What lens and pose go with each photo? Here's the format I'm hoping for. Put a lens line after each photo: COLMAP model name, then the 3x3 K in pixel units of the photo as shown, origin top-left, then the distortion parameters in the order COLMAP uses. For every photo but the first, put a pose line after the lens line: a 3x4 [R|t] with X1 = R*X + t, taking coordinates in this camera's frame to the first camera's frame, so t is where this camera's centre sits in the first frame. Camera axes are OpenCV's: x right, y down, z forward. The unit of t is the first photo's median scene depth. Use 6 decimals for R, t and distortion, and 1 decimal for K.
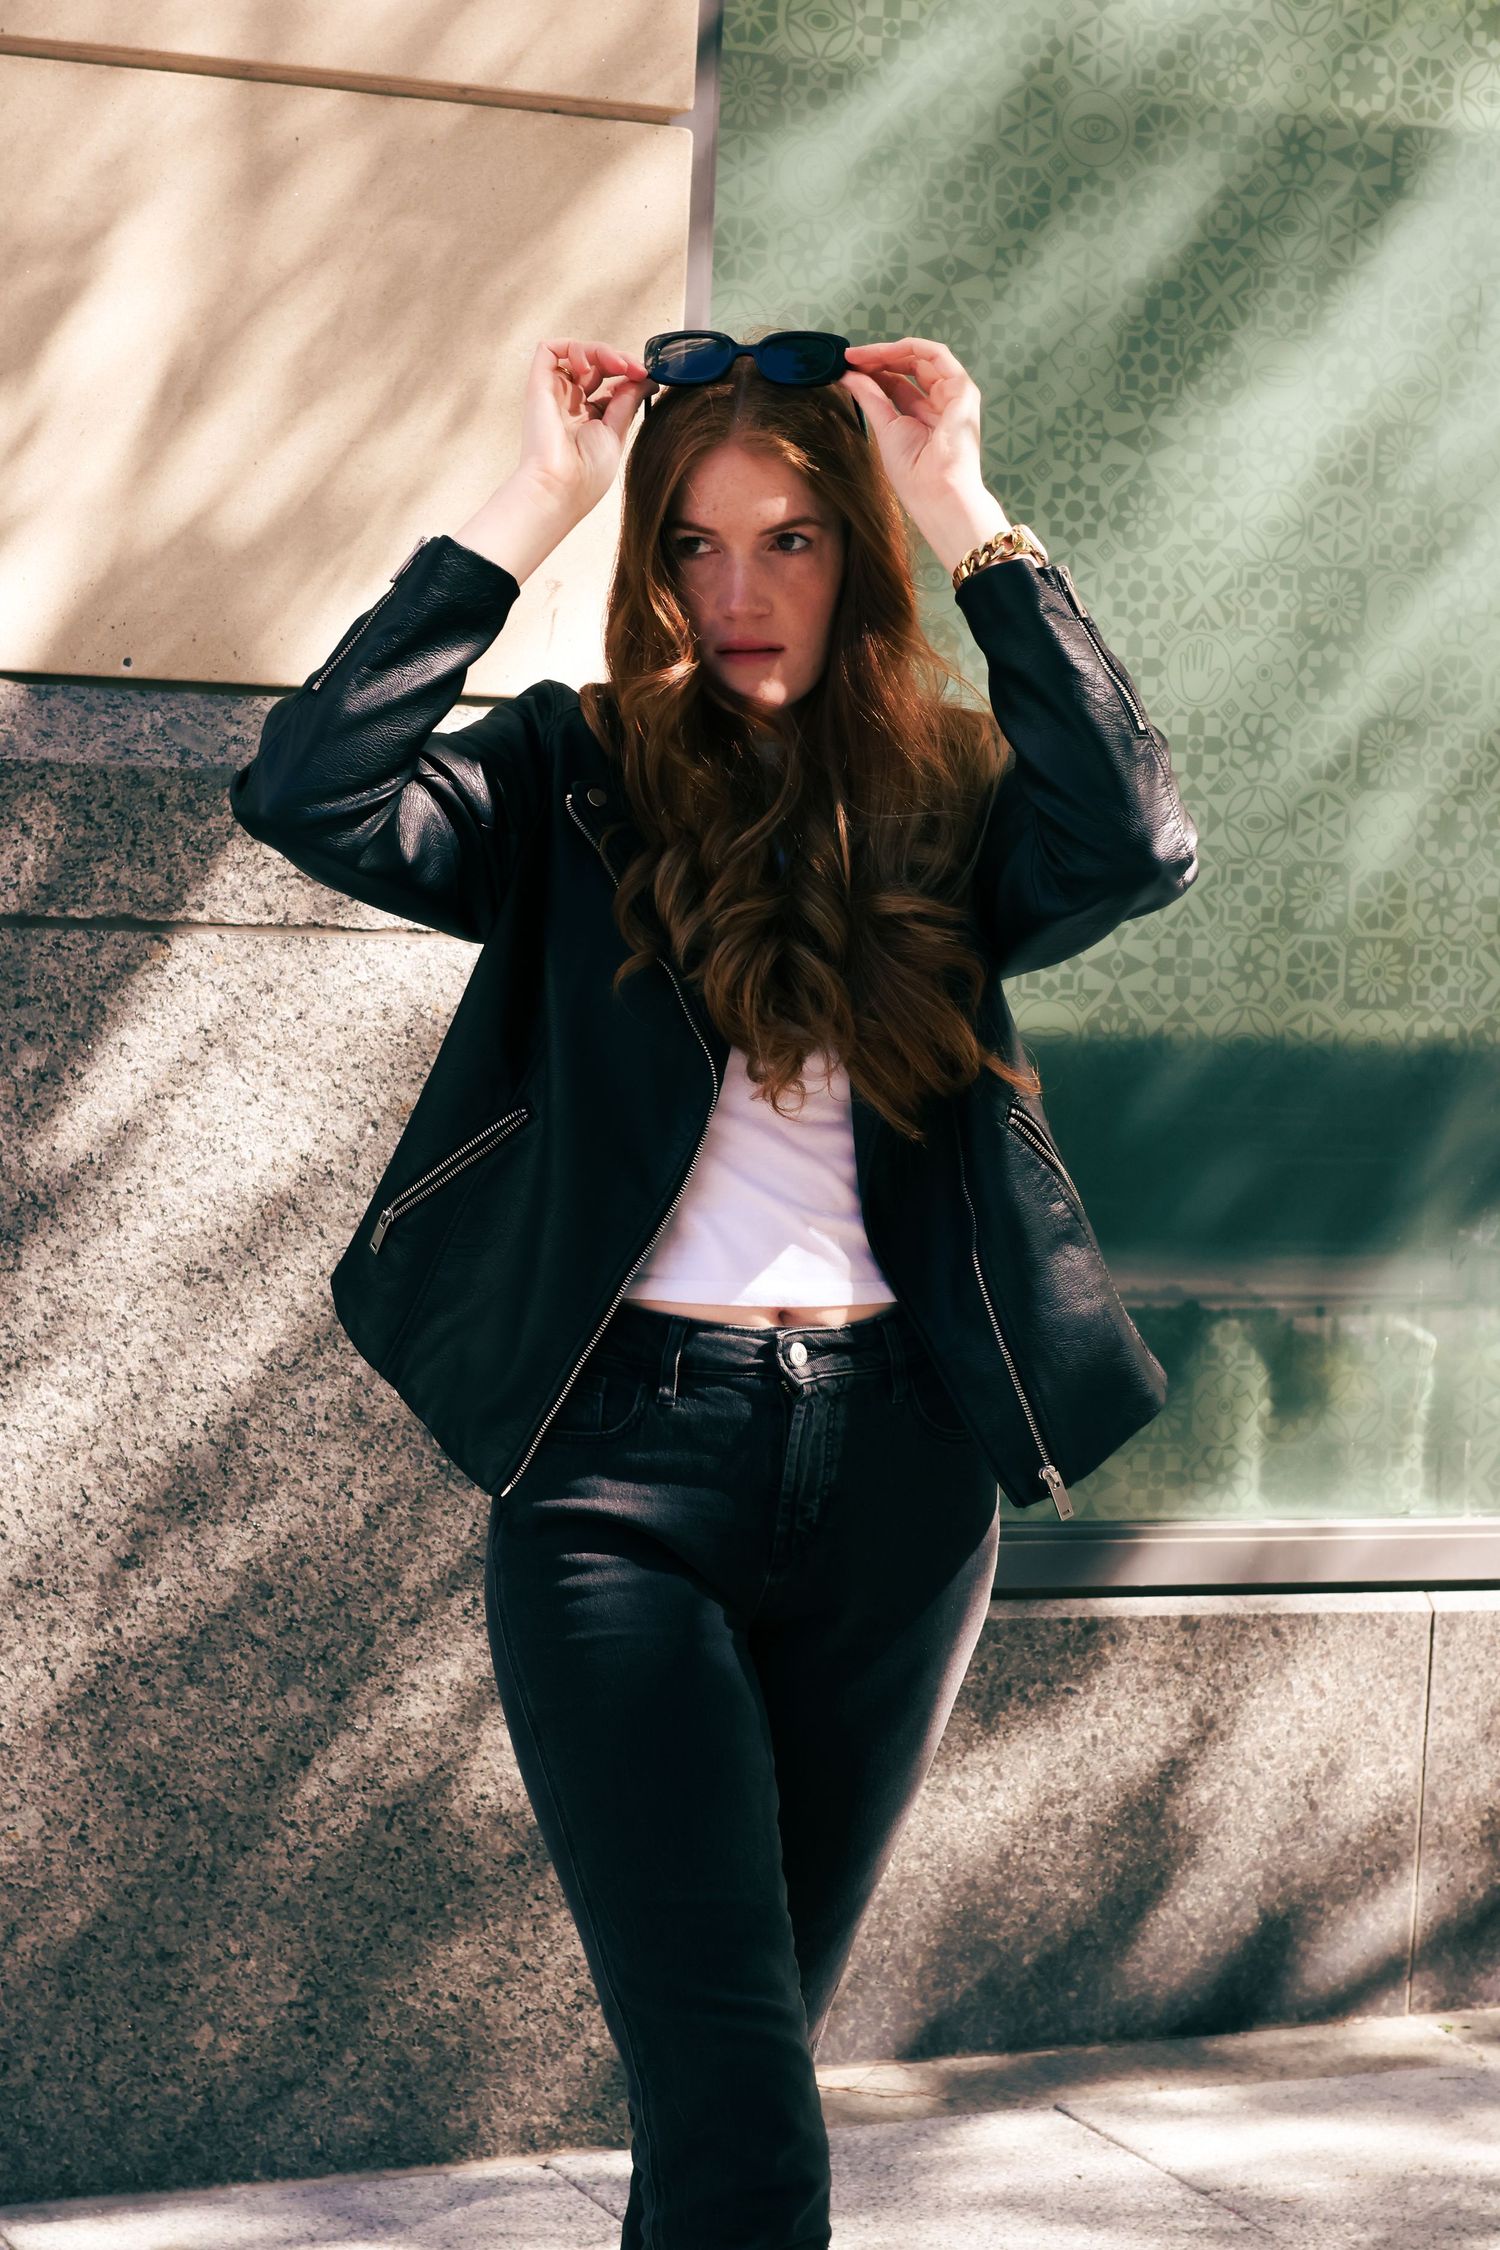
lens RADIAL K [[5010.9, 0, 842.5], [0, 5010.9, 1134.5], [0, 0, 1]] dist [0.037847, 0.000000]
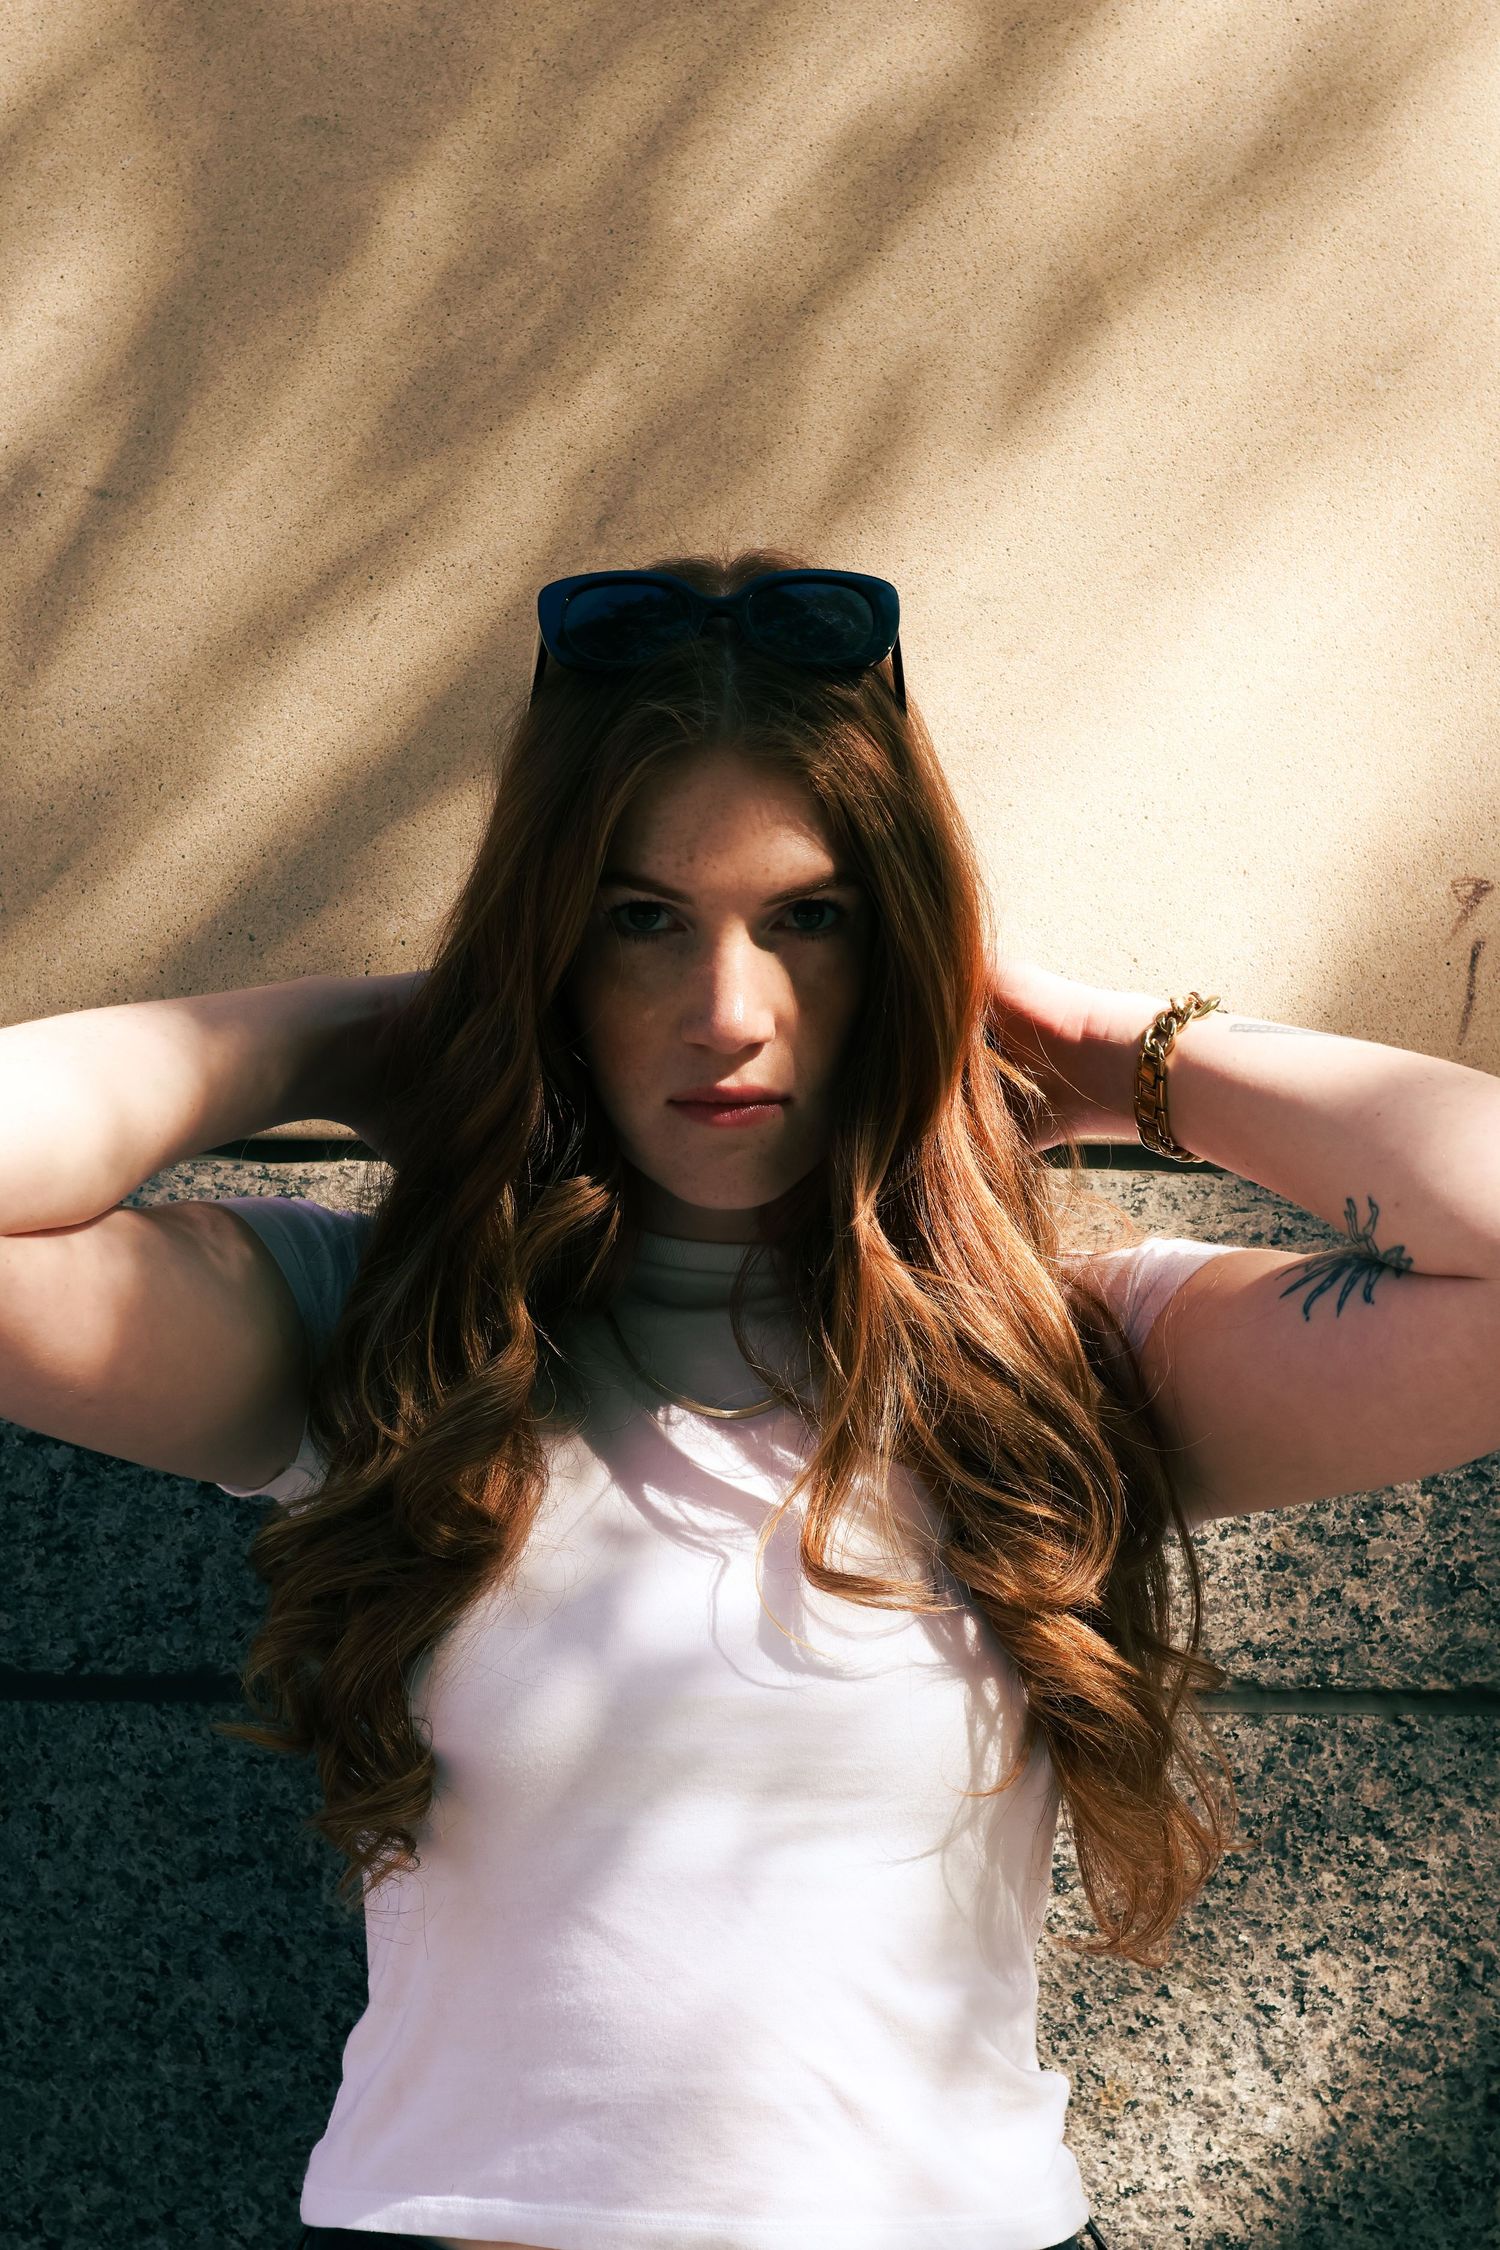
lens RADIAL K [[5010.9, 0, 708.7], [0, 5010.9, 1174.3], [0, 0, 1]] dist [0.037847, 0.000000]
pose [[0.913419, -0.039846, -0.405065, 0.062260], [0.005156, 0.996249, -0.086376, -0.049167], [0.406987, 0.076809, 0.910199, 0.601432]]
